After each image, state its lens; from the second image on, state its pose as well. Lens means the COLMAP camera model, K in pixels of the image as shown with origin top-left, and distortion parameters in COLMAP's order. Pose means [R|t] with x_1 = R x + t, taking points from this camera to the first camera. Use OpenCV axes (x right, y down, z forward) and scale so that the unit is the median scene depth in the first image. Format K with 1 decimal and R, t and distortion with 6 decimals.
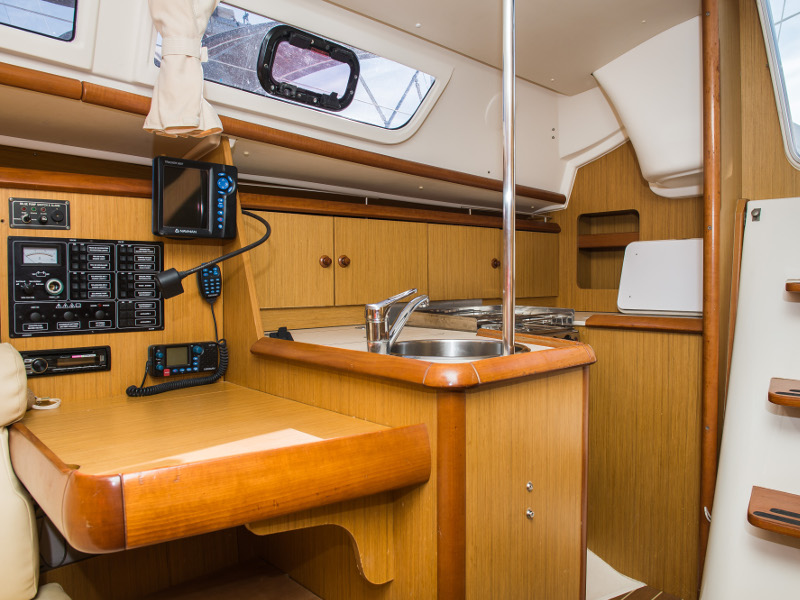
lens RADIAL K [[562.6, 0, 400.0], [0, 562.6, 300.0], [0, 0, 1]] dist [-0.003465, -0.000836]
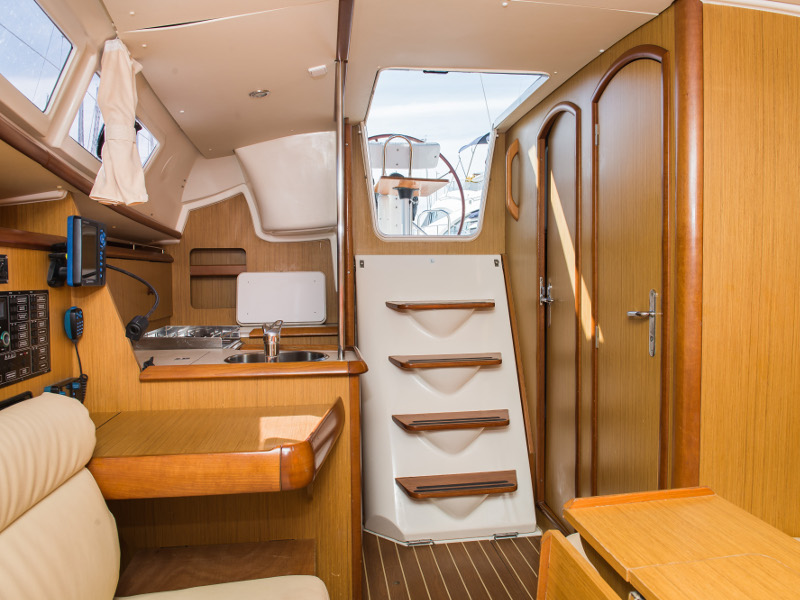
lens RADIAL K [[562.6, 0, 400.0], [0, 562.6, 300.0], [0, 0, 1]] dist [-0.003465, -0.000836]
pose [[0.596047, -0.039328, 0.801986, -0.463783], [0.056599, 0.998373, 0.006894, -0.027811], [-0.800953, 0.041282, 0.597303, -0.096567]]
